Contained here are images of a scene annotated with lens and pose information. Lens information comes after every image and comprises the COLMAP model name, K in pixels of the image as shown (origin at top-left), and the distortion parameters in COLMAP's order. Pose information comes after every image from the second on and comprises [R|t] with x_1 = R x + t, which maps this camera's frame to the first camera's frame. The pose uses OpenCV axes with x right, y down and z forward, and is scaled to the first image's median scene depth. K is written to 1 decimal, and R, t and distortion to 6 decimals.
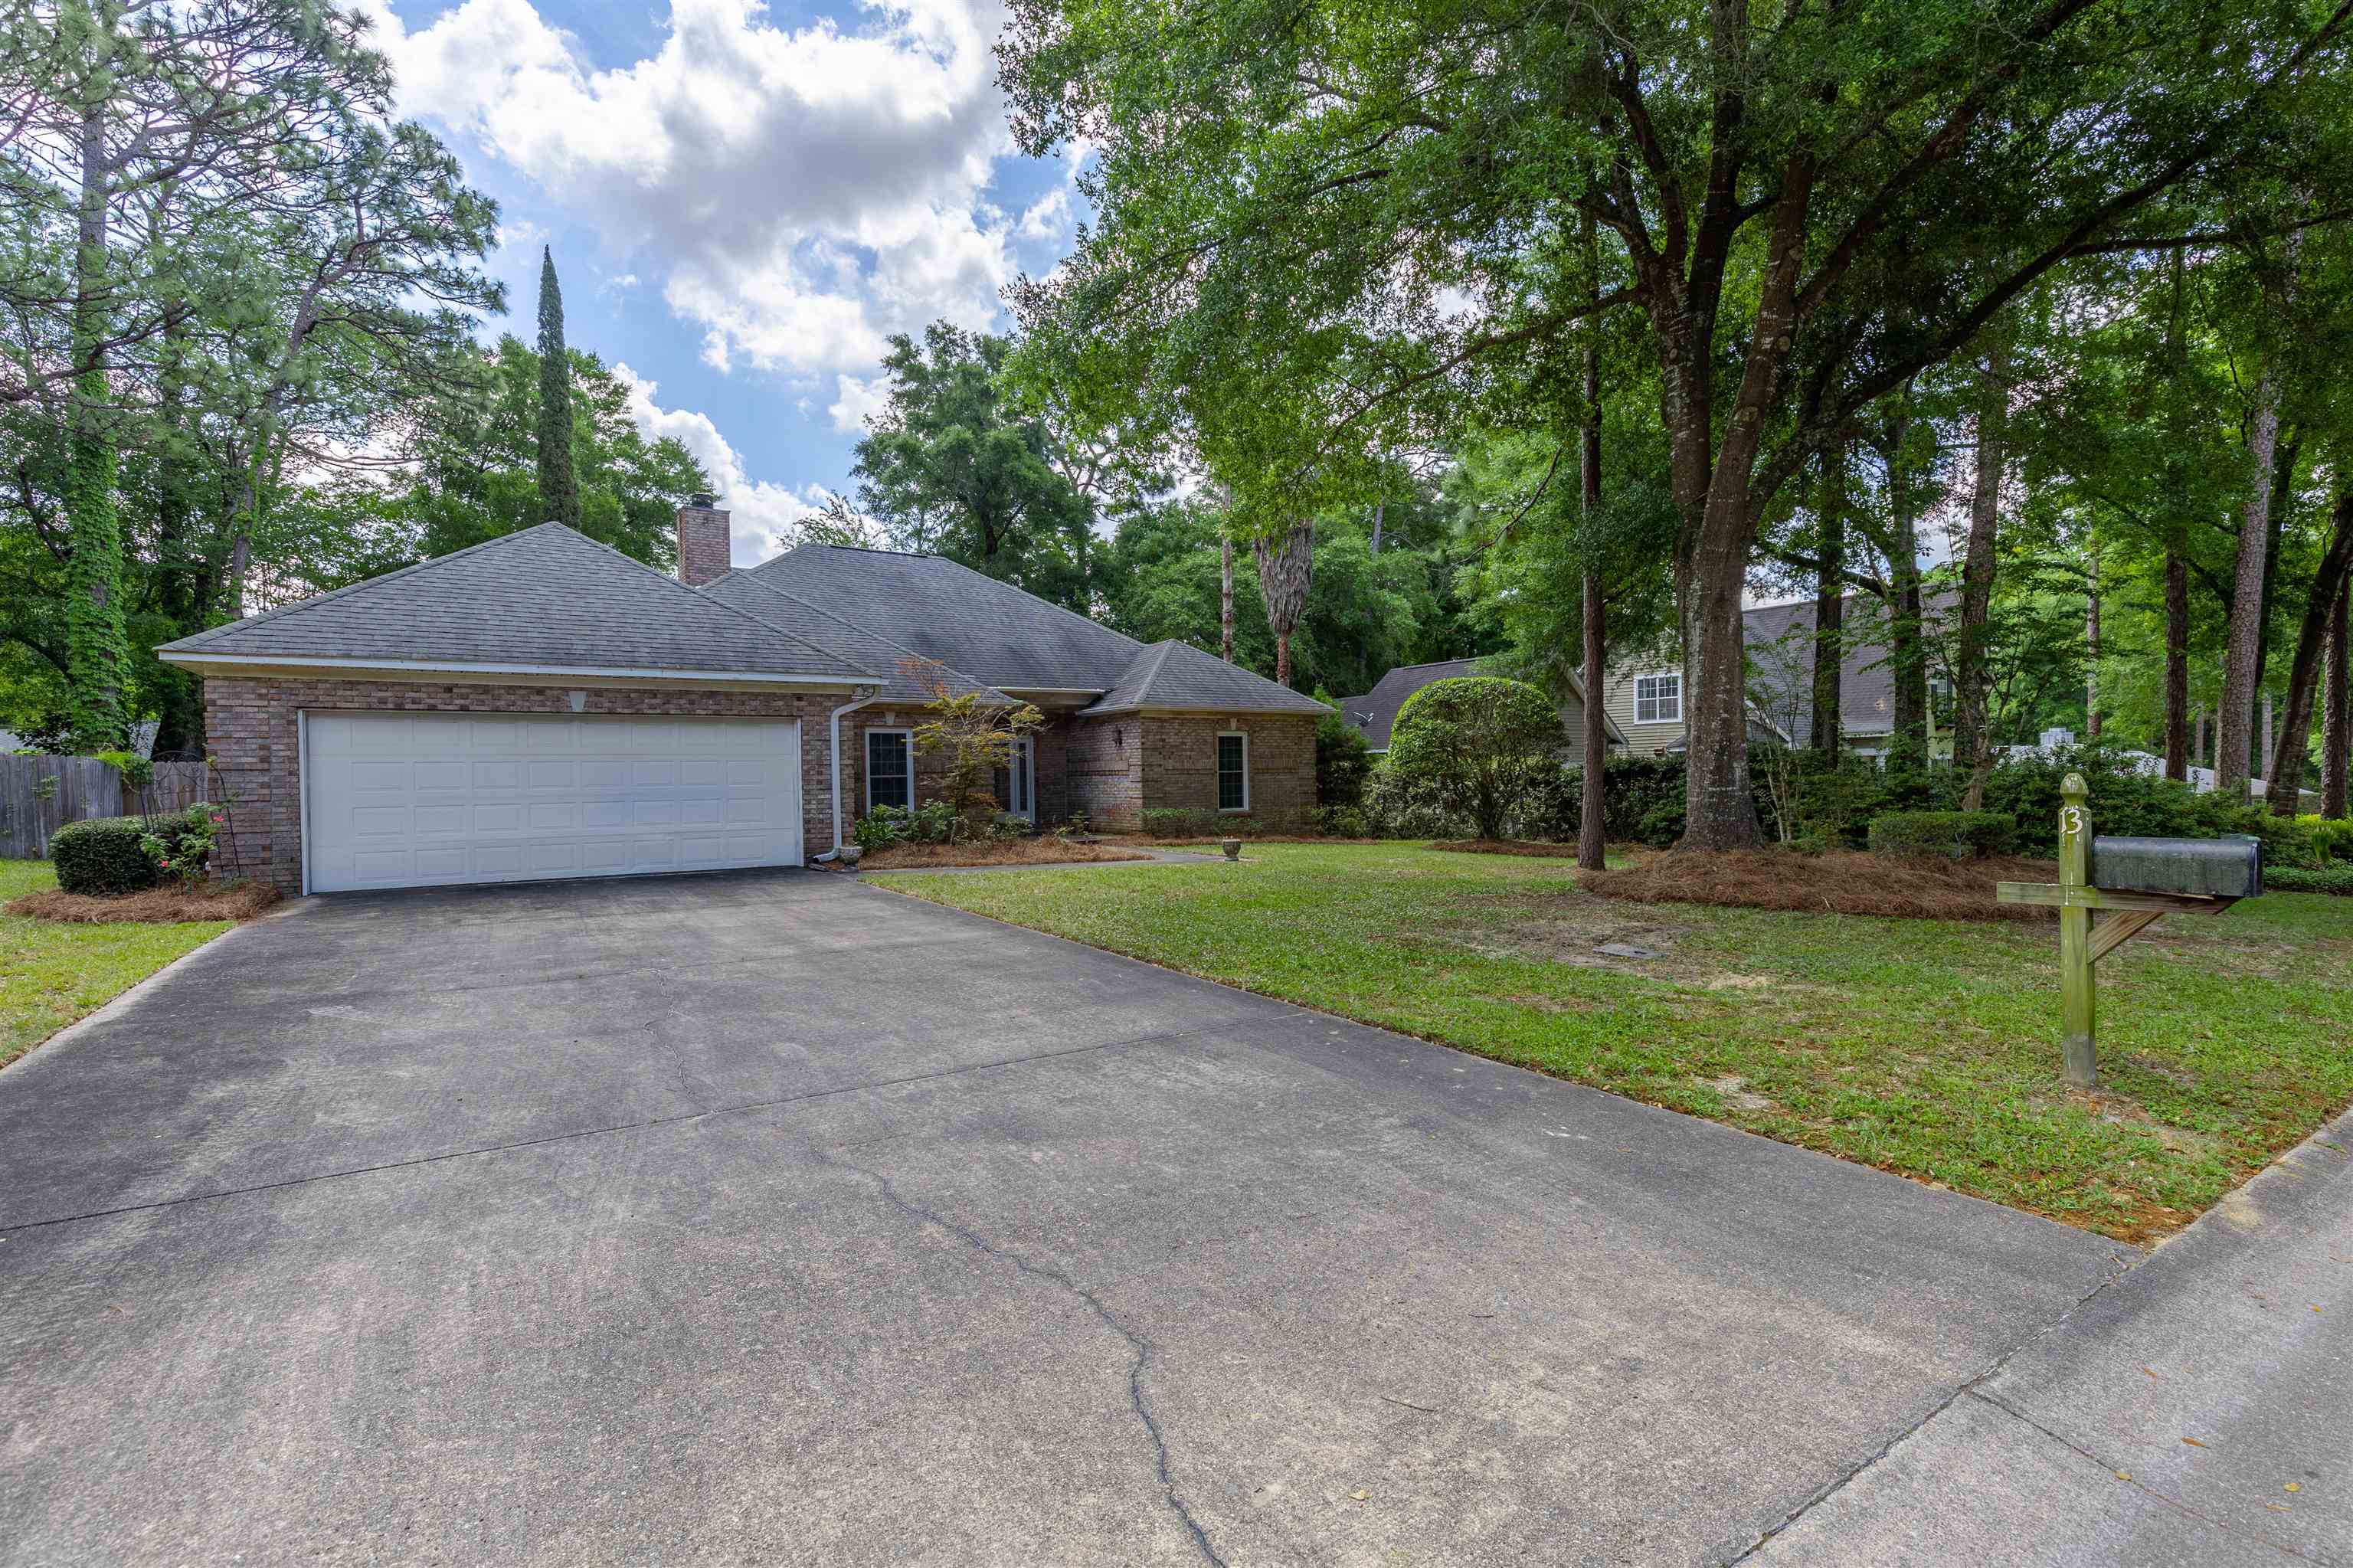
lens RADIAL K [[1088.9, 0, 1173.6], [0, 1088.9, 792.3], [0, 0, 1]] dist [0.009276, -0.000264]
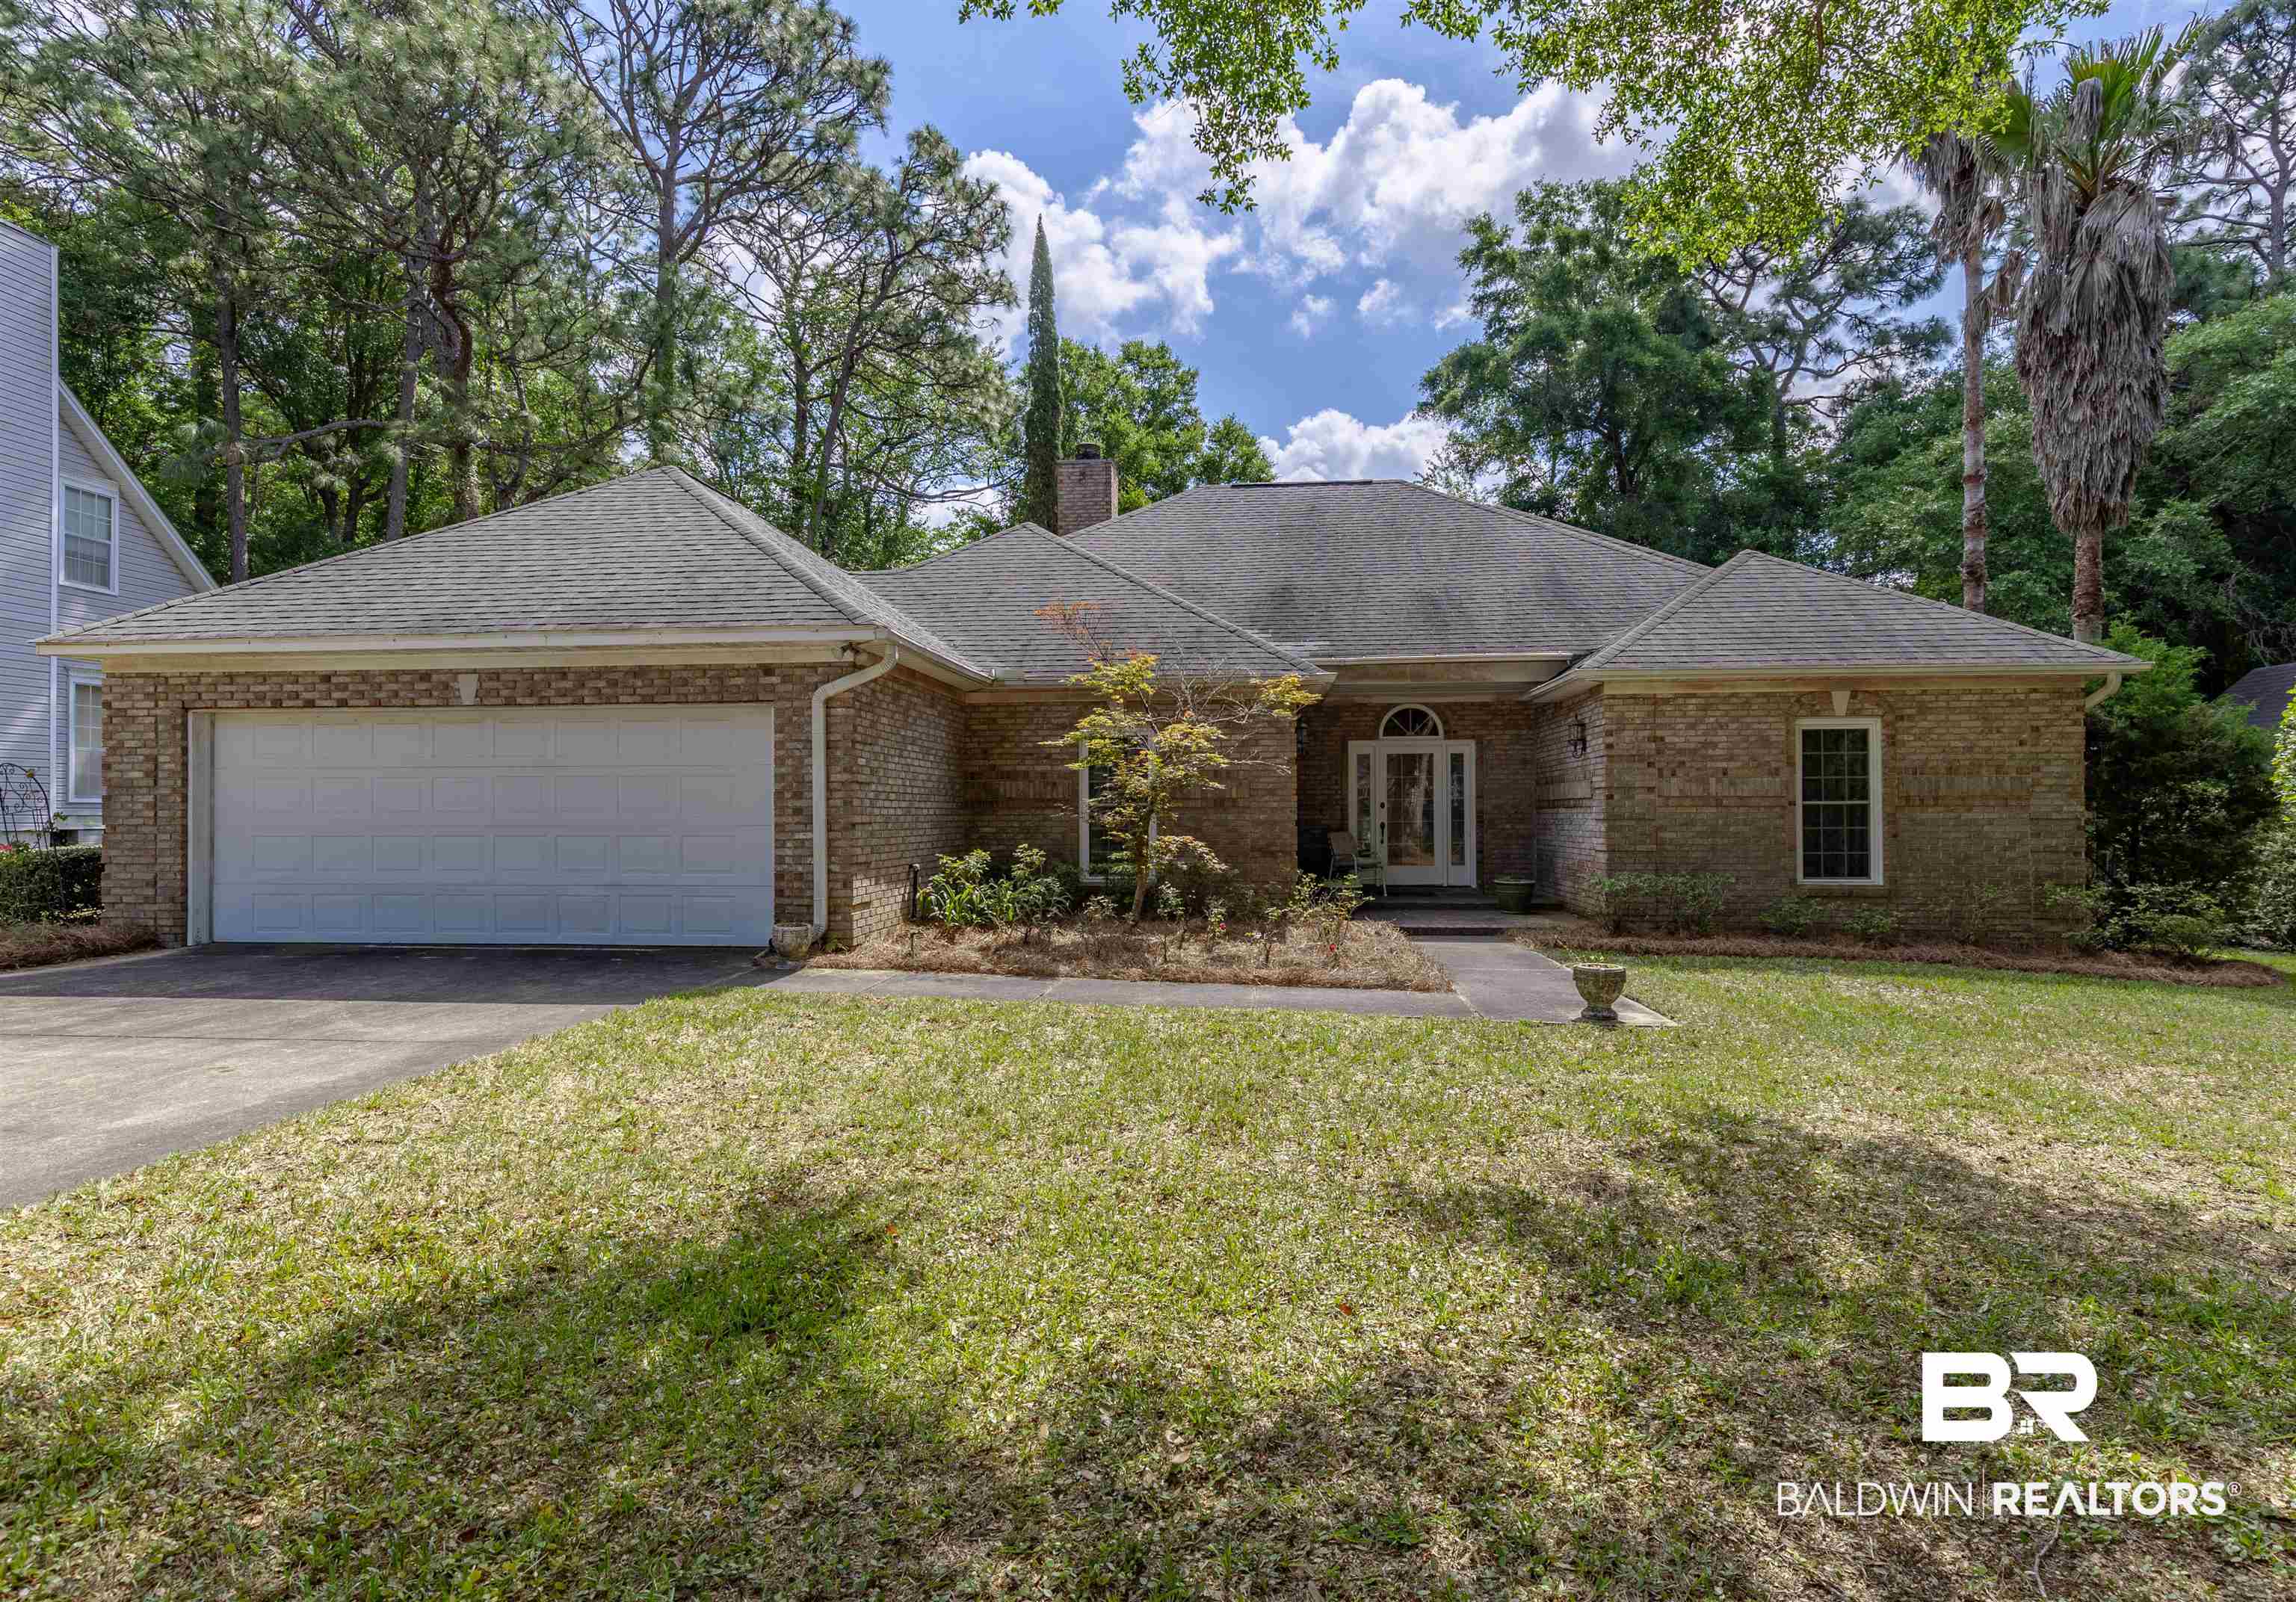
lens RADIAL K [[1173.5, 0, 1143.3], [0, 1173.5, 802.7], [0, 0, 1]] dist [0.007198, 0.000603]
pose [[0.770735, 0.007800, -0.637108, 0.154184], [-0.019922, 0.999731, -0.011860, -0.006711], [0.636844, 0.021833, 0.770683, 0.418726]]
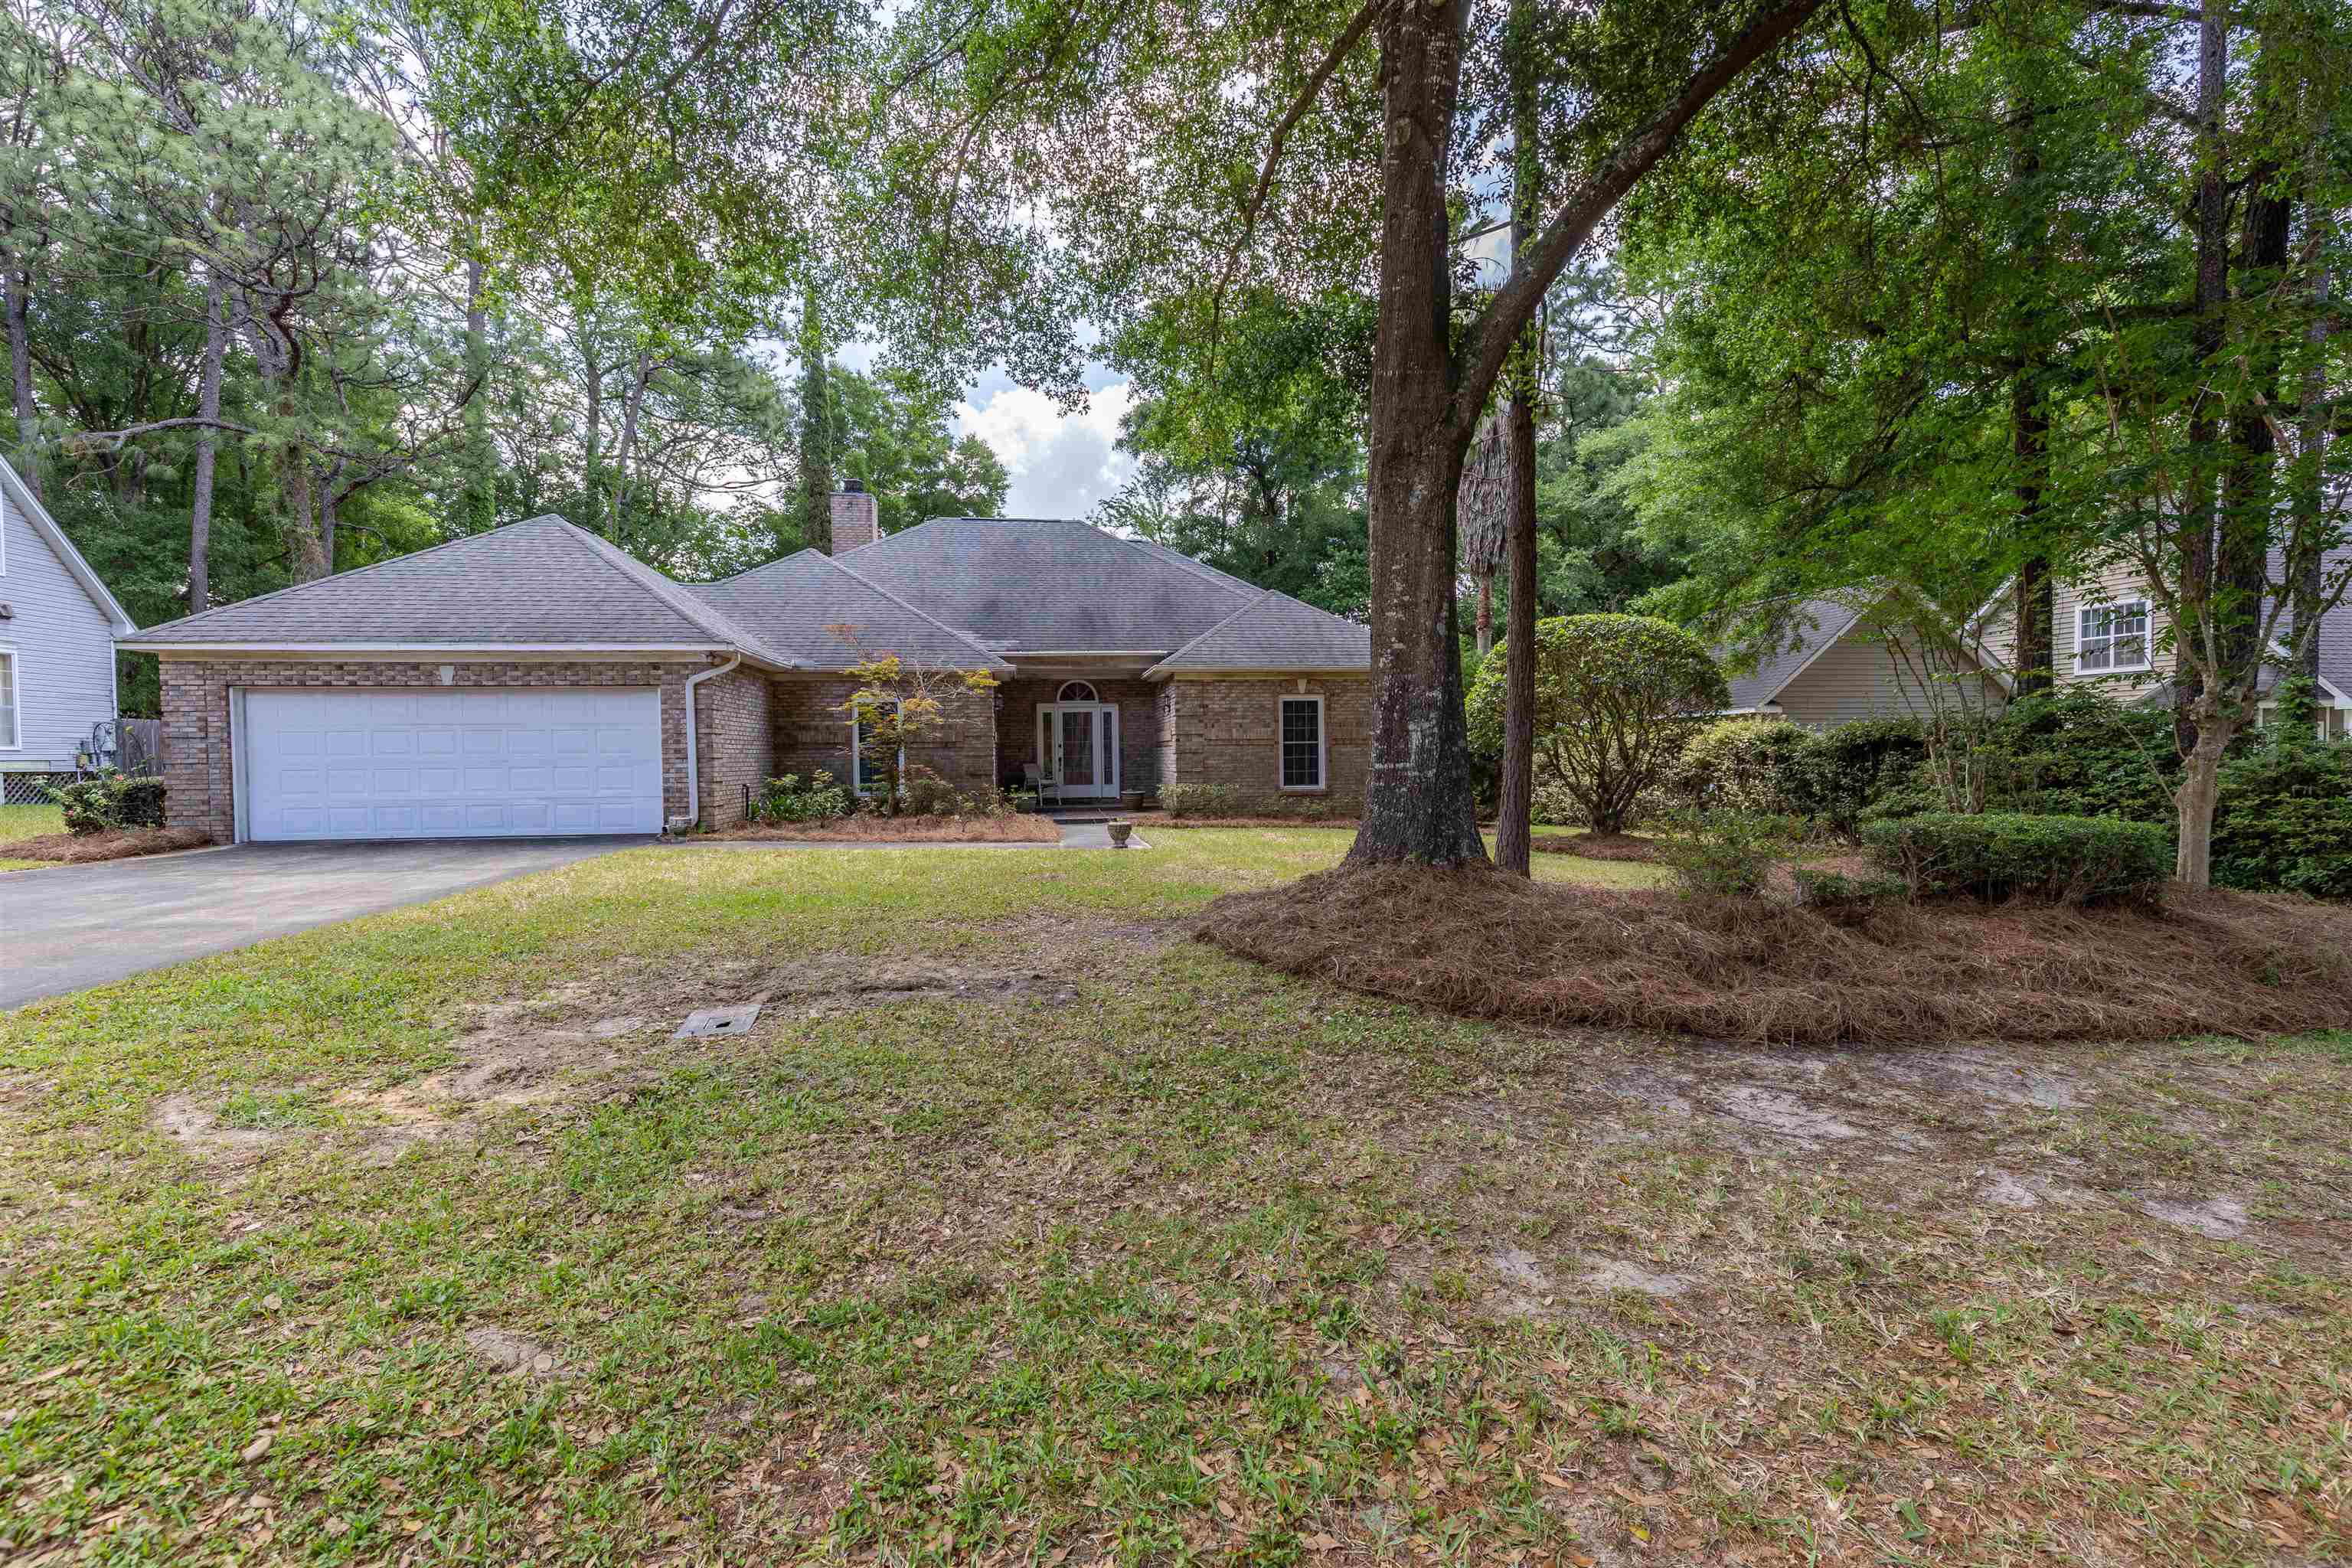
lens RADIAL K [[1088.4, 0, 1177.1], [0, 1088.4, 780.6], [0, 0, 1]] dist [0.009276, -0.000264]
pose [[0.898720, 0.015937, -0.438233, 0.351574], [-0.009989, 0.999824, 0.015876, -0.001638], [0.438409, -0.009891, 0.898721, 0.202592]]
